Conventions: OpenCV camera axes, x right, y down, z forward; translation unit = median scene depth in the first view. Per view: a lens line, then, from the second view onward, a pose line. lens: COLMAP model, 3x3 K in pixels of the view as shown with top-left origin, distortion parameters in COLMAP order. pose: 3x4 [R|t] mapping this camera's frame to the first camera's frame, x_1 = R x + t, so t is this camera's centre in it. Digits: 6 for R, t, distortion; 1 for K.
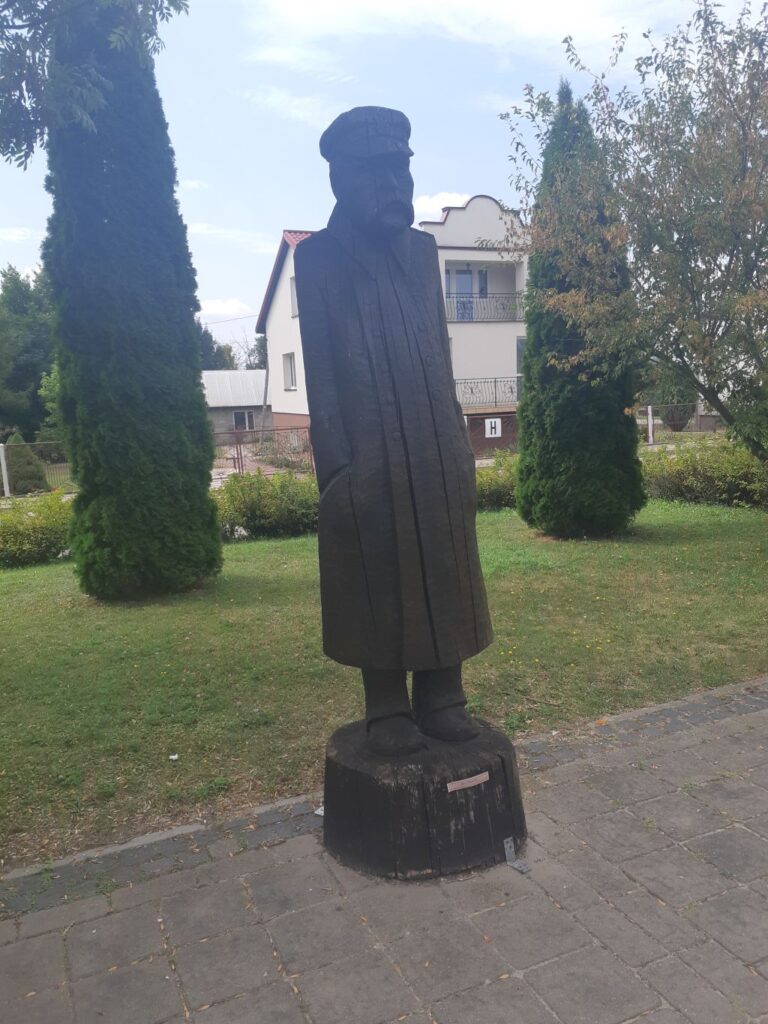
lens RADIAL K [[793.8, 0, 385.3], [0, 793.8, 511.3], [0, 0, 1]] dist [0.069142, -0.114484]
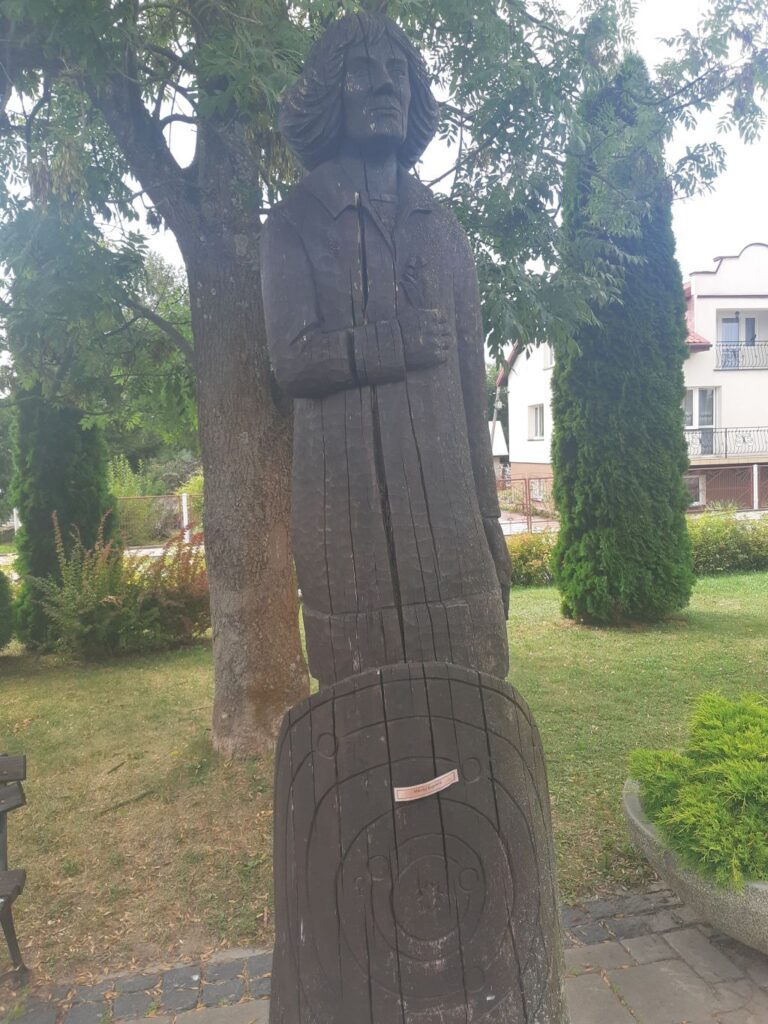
lens RADIAL K [[793.8, 0, 382.5], [0, 793.8, 511.1], [0, 0, 1]] dist [0.069142, -0.114484]
pose [[0.978803, 0.017314, -0.204072, -0.421709], [-0.030878, 0.997506, -0.063472, 0.035480], [0.202464, 0.068428, 0.976896, -0.120221]]
